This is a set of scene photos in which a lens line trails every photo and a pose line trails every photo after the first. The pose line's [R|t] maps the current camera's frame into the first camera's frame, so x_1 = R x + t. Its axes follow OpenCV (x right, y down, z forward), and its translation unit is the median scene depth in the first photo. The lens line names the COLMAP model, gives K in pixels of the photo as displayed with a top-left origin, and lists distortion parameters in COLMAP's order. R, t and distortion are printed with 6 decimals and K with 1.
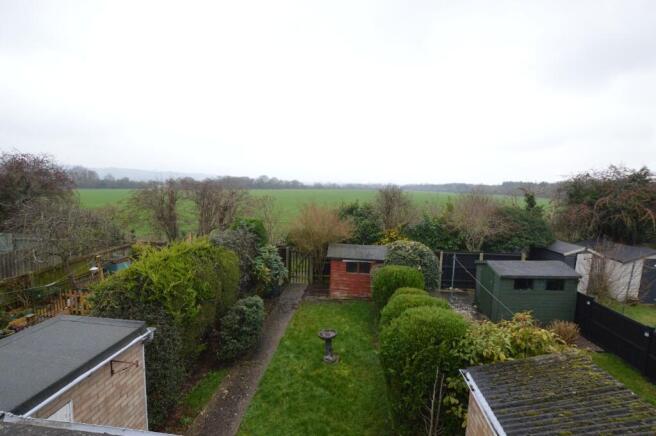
lens RADIAL K [[310.2, 0, 328.0], [0, 310.2, 218.0], [0, 0, 1]] dist [-0.031119, 0.005259]
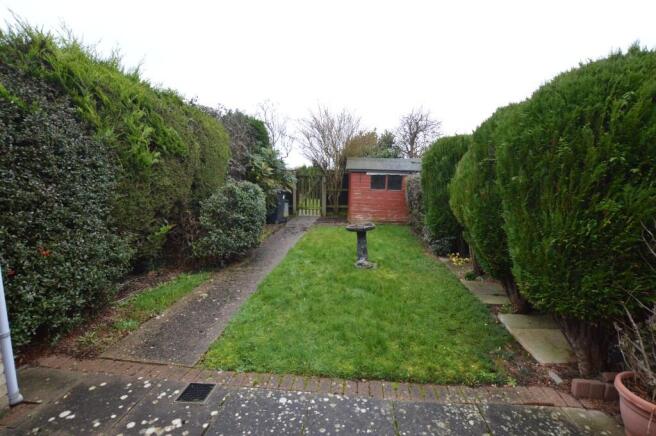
lens RADIAL K [[310.2, 0, 328.0], [0, 310.2, 218.0], [0, 0, 1]] dist [-0.031119, 0.005259]
pose [[0.999911, -0.008786, -0.010087, -0.067347], [0.009213, 0.999031, 0.043044, 0.338617], [0.009699, -0.043133, 0.999022, 0.341162]]
